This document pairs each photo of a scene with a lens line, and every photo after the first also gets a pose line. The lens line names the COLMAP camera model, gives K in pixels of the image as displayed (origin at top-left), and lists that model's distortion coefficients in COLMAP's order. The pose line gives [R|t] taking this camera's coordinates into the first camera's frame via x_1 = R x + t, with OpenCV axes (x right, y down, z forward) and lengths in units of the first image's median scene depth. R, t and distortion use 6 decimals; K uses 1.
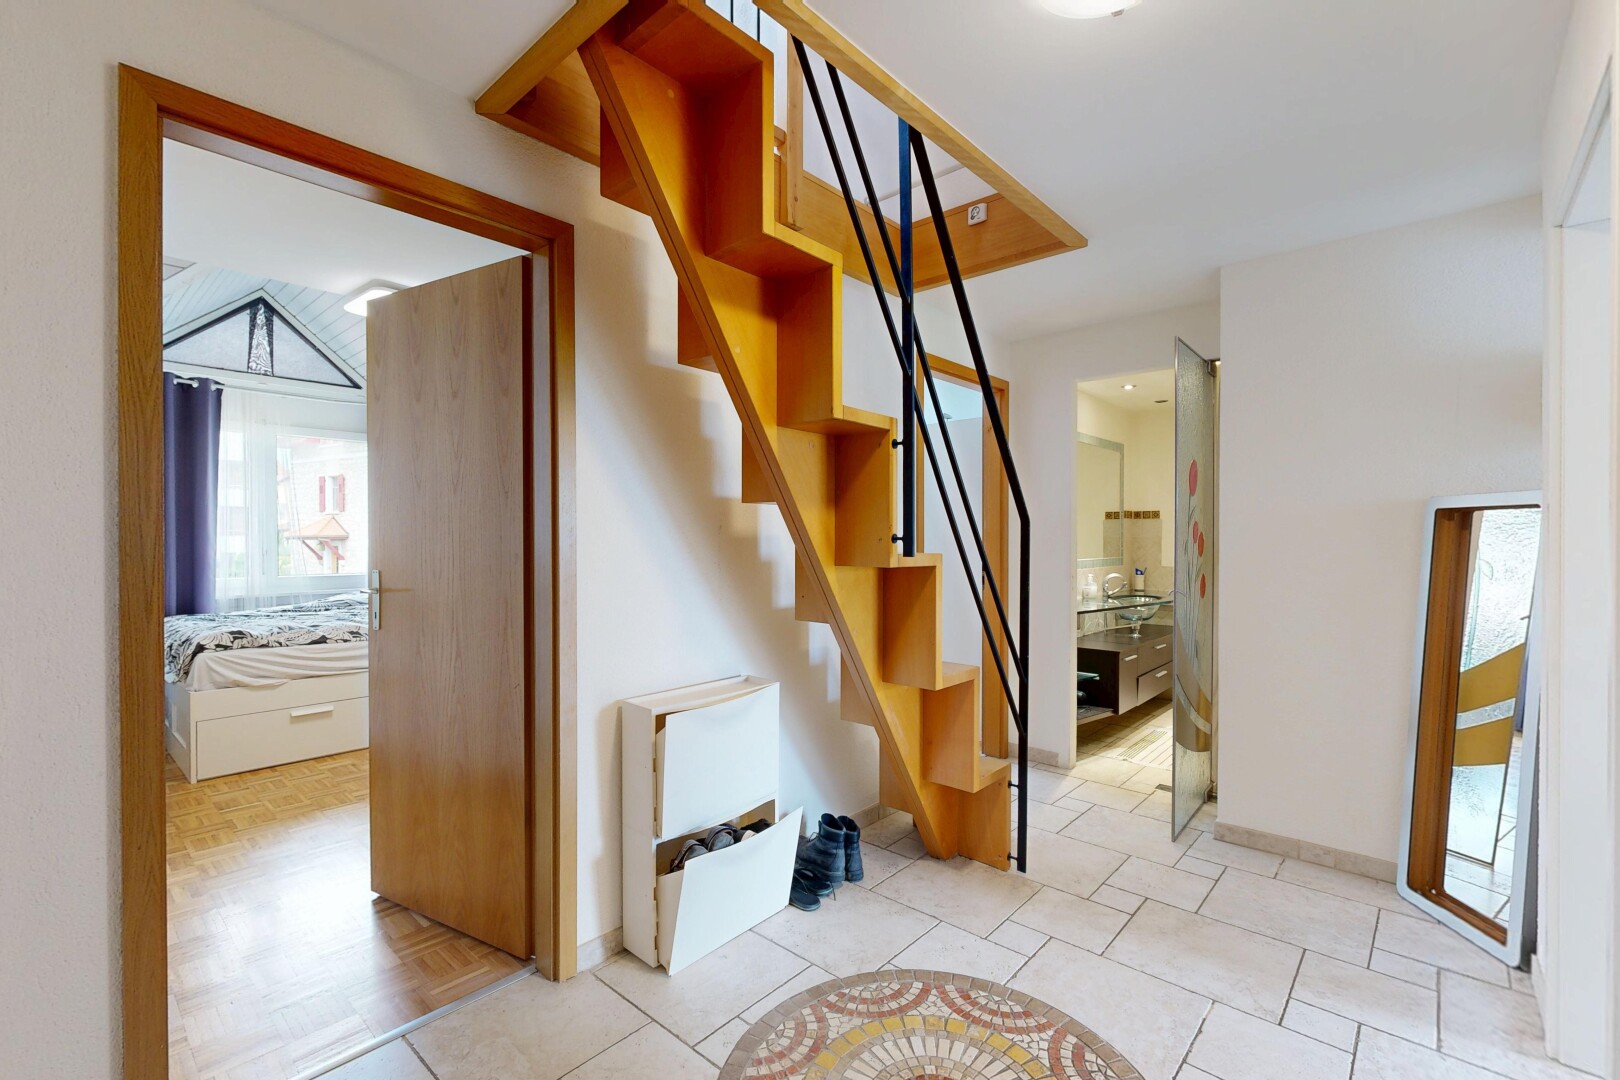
lens RADIAL K [[702.9, 0, 805.1], [0, 702.9, 545.1], [0, 0, 1]] dist [-0.003914, 0.000379]
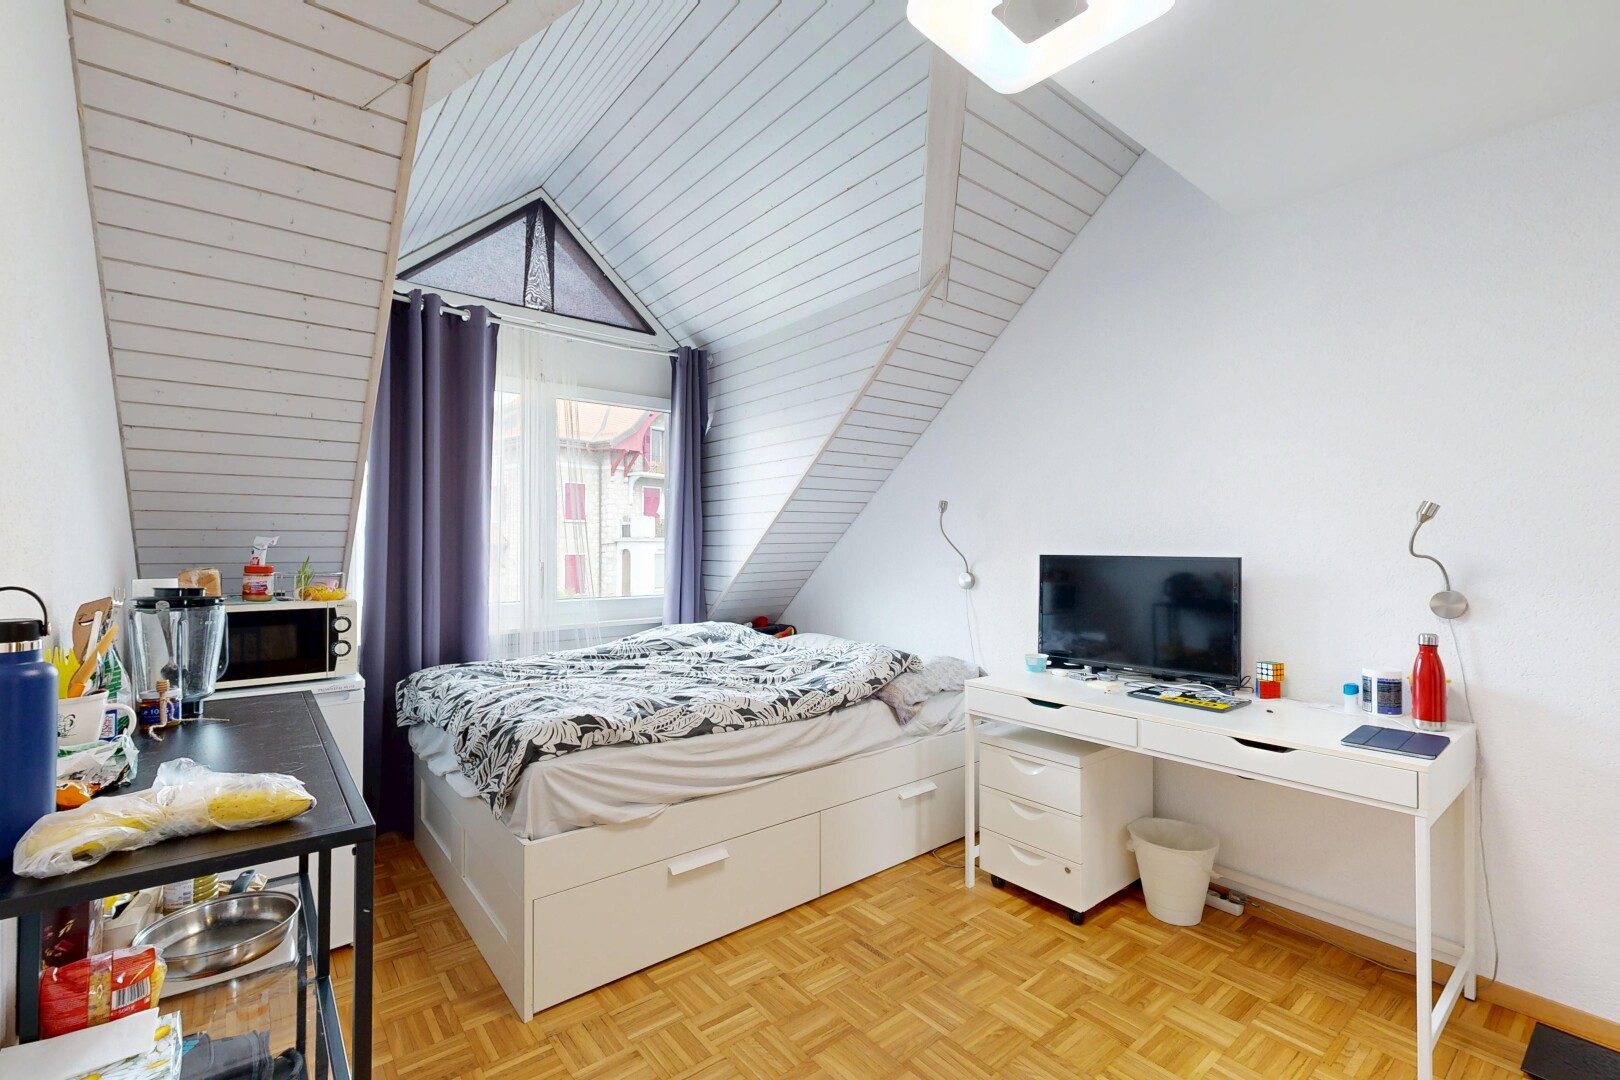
lens RADIAL K [[702.9, 0, 805.3], [0, 702.9, 544.0], [0, 0, 1]] dist [-0.003914, 0.000379]
pose [[0.988106, 0.001510, -0.153767, -0.455100], [-0.003849, 0.999881, -0.014911, -0.002344], [0.153727, 0.015326, 0.987995, 0.397481]]
